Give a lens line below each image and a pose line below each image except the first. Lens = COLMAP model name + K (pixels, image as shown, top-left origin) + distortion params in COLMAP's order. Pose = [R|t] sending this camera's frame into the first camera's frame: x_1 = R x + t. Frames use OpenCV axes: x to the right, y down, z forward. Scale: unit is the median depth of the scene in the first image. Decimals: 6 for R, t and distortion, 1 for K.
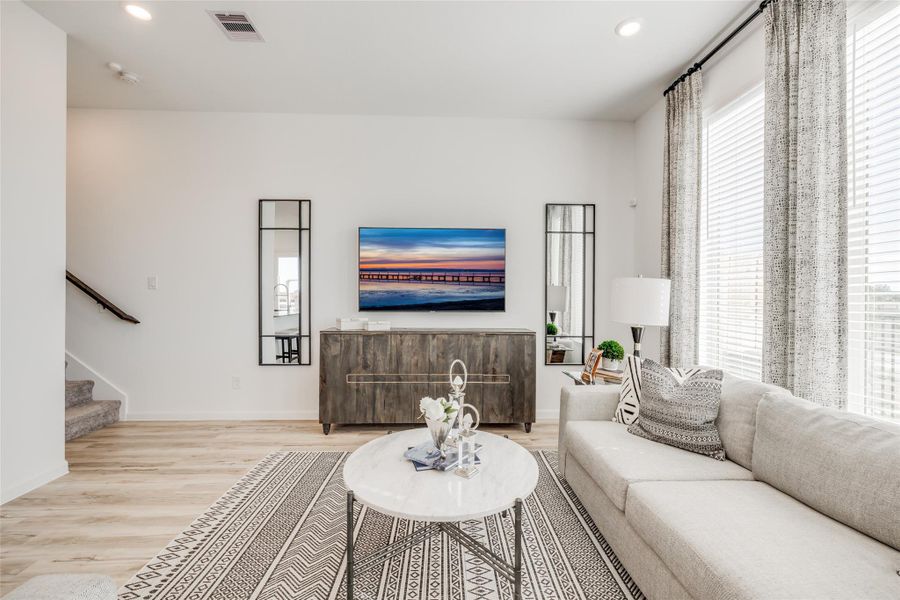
lens RADIAL K [[378.9, 0, 451.2], [0, 378.9, 296.4], [0, 0, 1]] dist [0.000872, -0.000542]
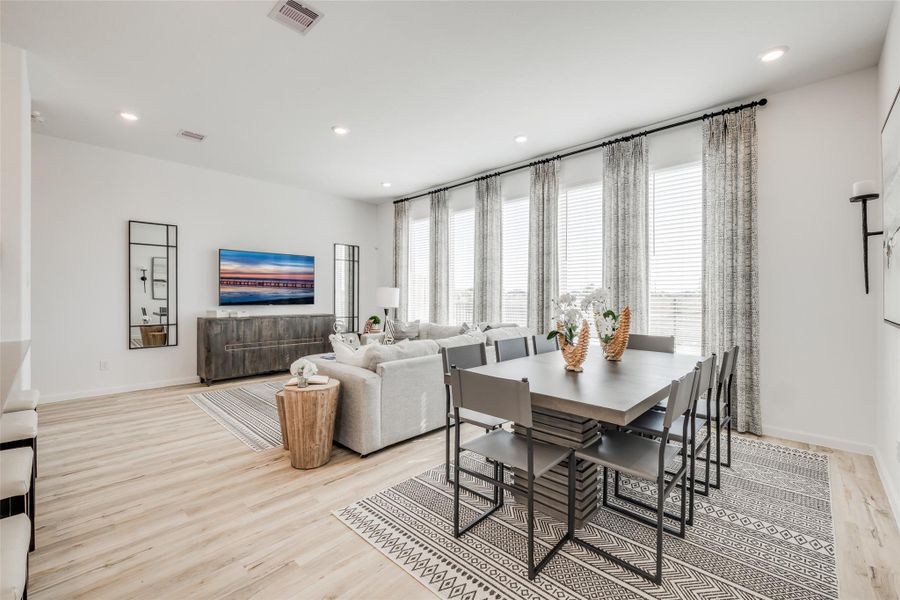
lens RADIAL K [[378.9, 0, 456.2], [0, 378.9, 296.7], [0, 0, 1]] dist [0.000872, -0.000542]
pose [[0.711440, -0.004599, 0.702731, -0.625796], [0.001629, 0.999987, 0.004896, -0.001499], [-0.702745, -0.002338, 0.711438, -0.707173]]
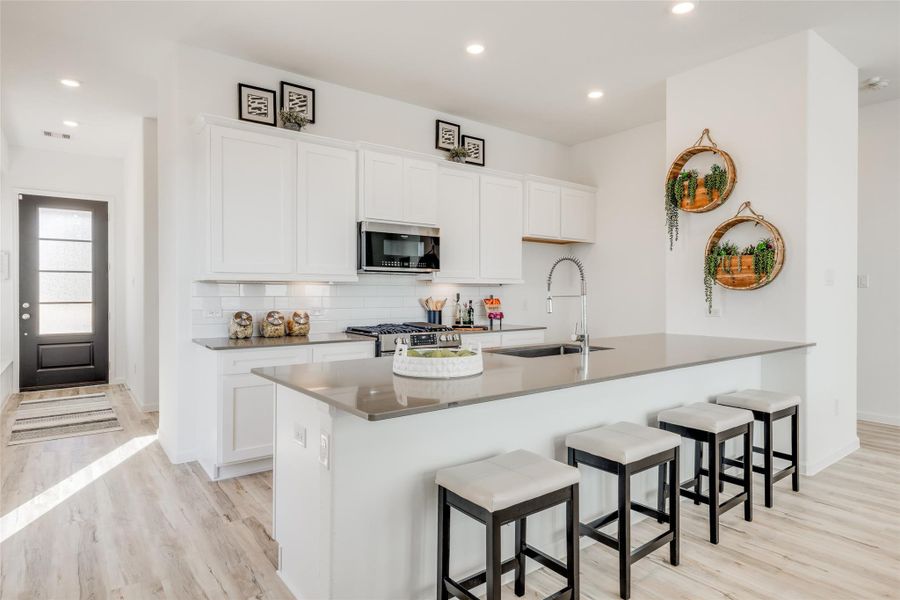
lens RADIAL K [[509.2, 0, 450.4], [0, 509.2, 293.4], [0, 0, 1]] dist [0.002874, -0.002601]
pose [[0.574921, -0.002700, -0.818204, -0.317773], [0.000777, 0.999996, -0.002754, -0.000935], [0.818208, 0.000947, 0.574921, -0.646697]]
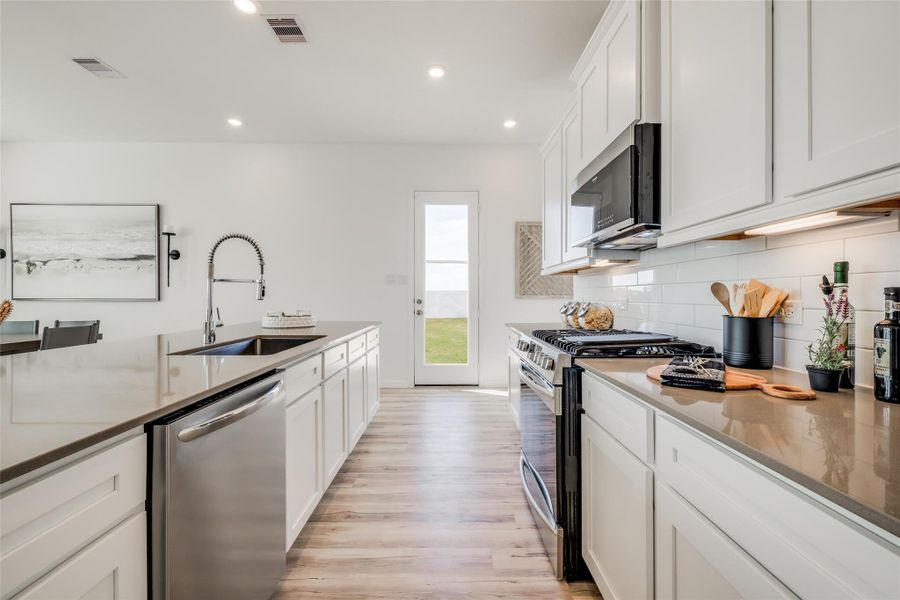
lens RADIAL K [[378.9, 0, 452.9], [0, 378.9, 294.5], [0, 0, 1]] dist [0.000872, -0.000542]
pose [[-0.999658, -0.005652, 0.025522, -1.173054], [-0.005725, 0.999980, -0.002817, 0.021897], [-0.025506, -0.002962, -0.999670, 0.470562]]
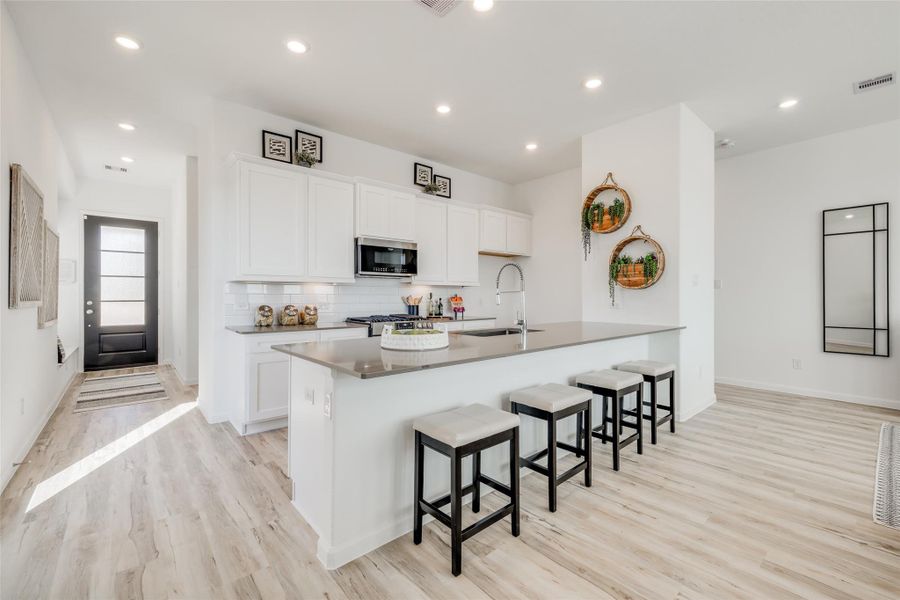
lens RADIAL K [[378.9, 0, 450.7], [0, 378.9, 294.2], [0, 0, 1]] dist [0.000872, -0.000542]
pose [[0.627351, -0.006397, -0.778710, -0.318098], [0.000769, 0.999971, -0.007595, 0.011975], [0.778736, 0.004166, 0.627338, -0.643987]]
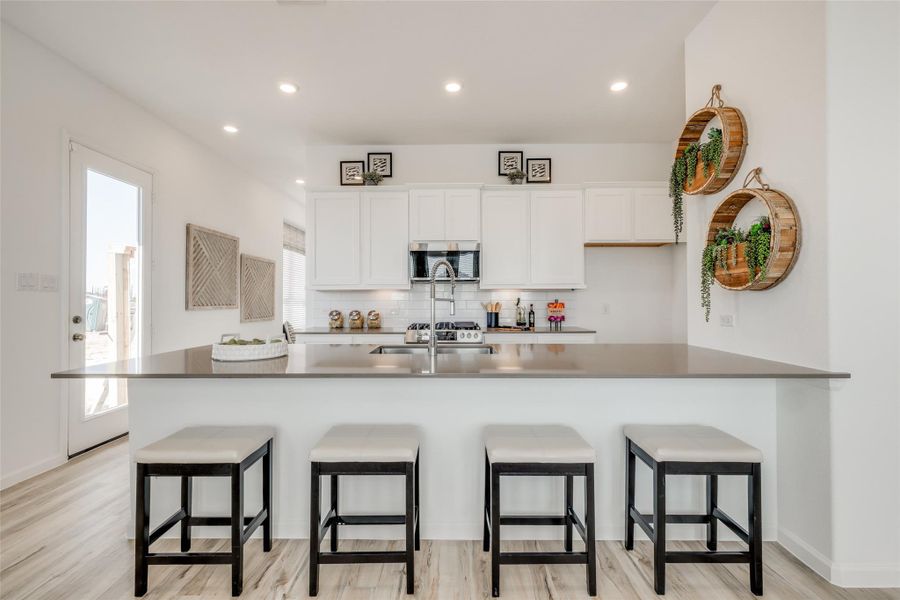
lens RADIAL K [[378.9, 0, 447.6], [0, 378.9, 300.1], [0, 0, 1]] dist [0.000872, -0.000542]
pose [[-0.045190, -0.001835, -0.998977, -0.243559], [0.002201, 0.999996, -0.001936, 0.003873], [0.998976, -0.002287, -0.045186, 0.008563]]
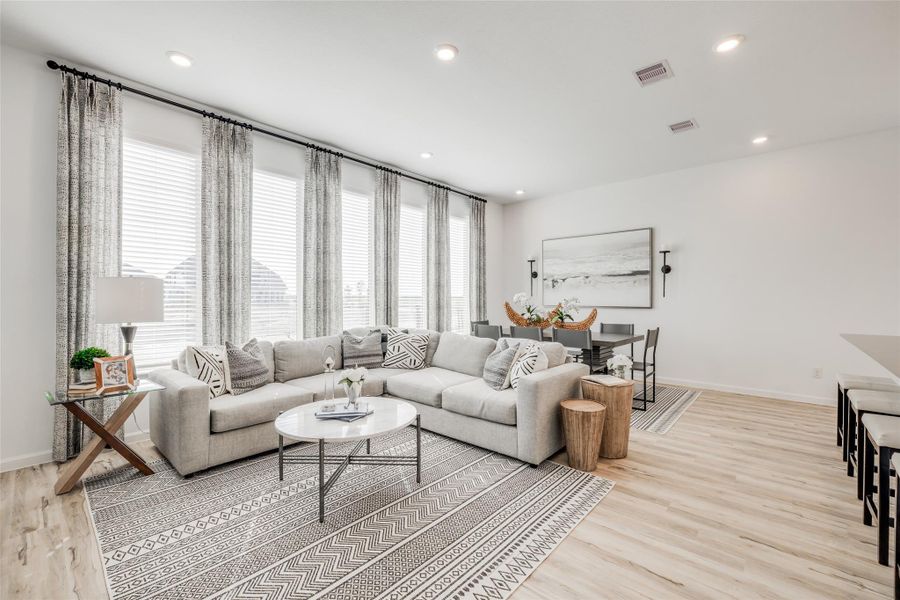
lens RADIAL K [[378.9, 0, 454.0], [0, 378.9, 297.2], [0, 0, 1]] dist [0.000872, -0.000542]
pose [[-0.723718, -0.002321, 0.690092, -0.619229], [-0.002945, 0.999996, 0.000276, 0.000653], [-0.690089, -0.001833, -0.723722, 0.860823]]
